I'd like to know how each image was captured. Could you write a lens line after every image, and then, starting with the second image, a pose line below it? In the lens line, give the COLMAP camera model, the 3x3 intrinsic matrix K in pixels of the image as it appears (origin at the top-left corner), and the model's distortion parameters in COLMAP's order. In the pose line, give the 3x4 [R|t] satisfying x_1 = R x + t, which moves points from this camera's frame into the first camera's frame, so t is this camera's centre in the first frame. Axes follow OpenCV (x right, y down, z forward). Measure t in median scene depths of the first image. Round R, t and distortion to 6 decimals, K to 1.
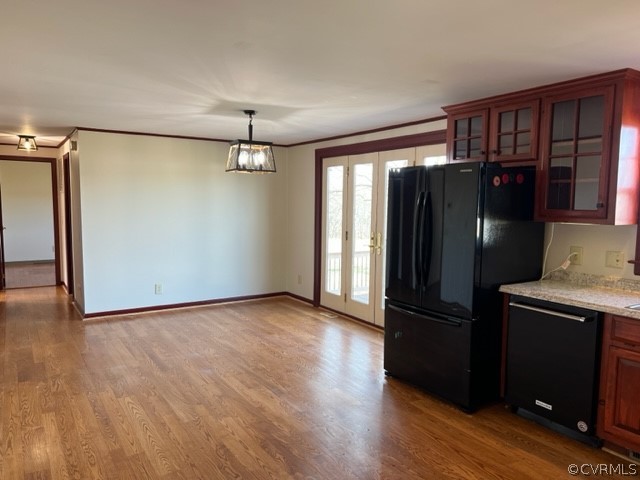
lens RADIAL K [[495.3, 0, 320.0], [0, 495.3, 240.0], [0, 0, 1]] dist [0.073124, -0.089267]
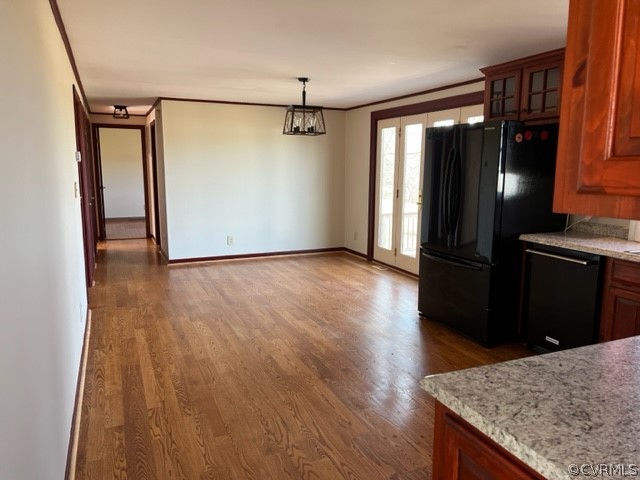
lens RADIAL K [[495.3, 0, 320.0], [0, 495.3, 240.0], [0, 0, 1]] dist [0.073124, -0.089267]
pose [[0.988029, 0.018368, -0.153169, 0.078384], [-0.007794, 0.997562, 0.069350, 0.025135], [0.154069, -0.067326, 0.985764, -0.124166]]
